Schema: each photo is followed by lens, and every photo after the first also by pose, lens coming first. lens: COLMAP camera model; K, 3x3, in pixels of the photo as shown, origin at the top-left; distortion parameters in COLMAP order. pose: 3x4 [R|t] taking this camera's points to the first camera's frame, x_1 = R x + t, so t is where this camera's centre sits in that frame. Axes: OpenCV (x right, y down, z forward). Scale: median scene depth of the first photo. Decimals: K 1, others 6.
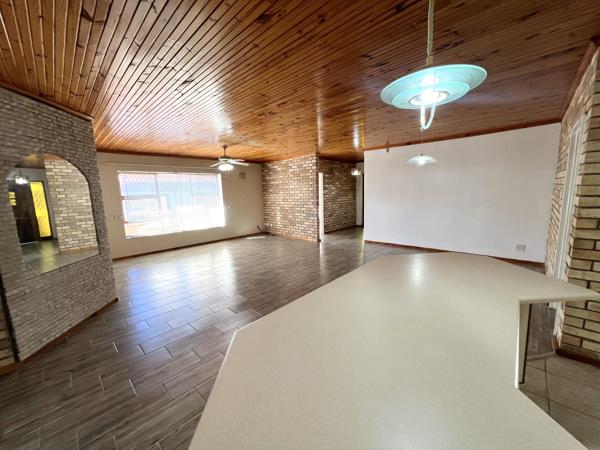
lens RADIAL K [[240.2, 0, 299.9], [0, 240.2, 226.1], [0, 0, 1]] dist [0.001279, -0.000049]
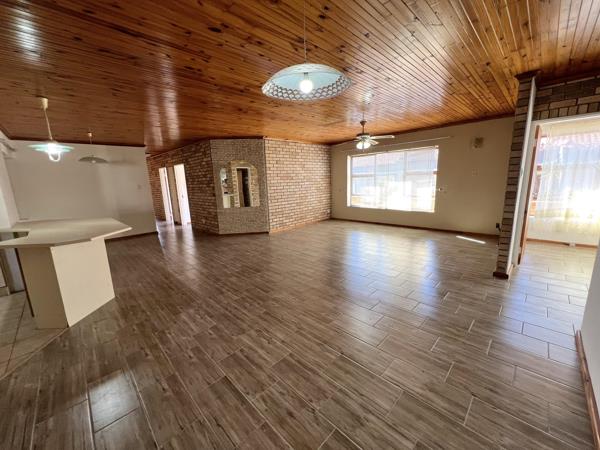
lens RADIAL K [[240.2, 0, 299.9], [0, 240.2, 226.1], [0, 0, 1]] dist [0.001279, -0.000049]
pose [[-0.007480, 0.221303, -0.975176, 0.590121], [-0.107976, 0.969323, 0.220803, -0.104811], [0.994125, 0.106947, 0.016645, 0.677844]]
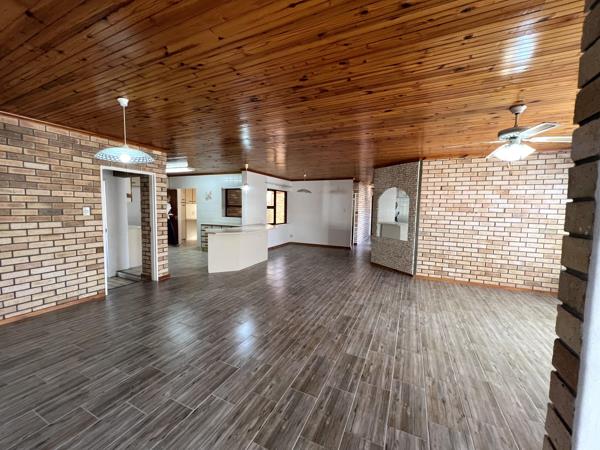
lens RADIAL K [[240.2, 0, 299.9], [0, 240.2, 226.1], [0, 0, 1]] dist [0.001279, -0.000049]
pose [[-0.944631, 0.040371, -0.325640, 0.198910], [-0.035764, 0.973823, 0.224475, -0.171848], [0.326179, 0.223692, -0.918460, 1.165620]]
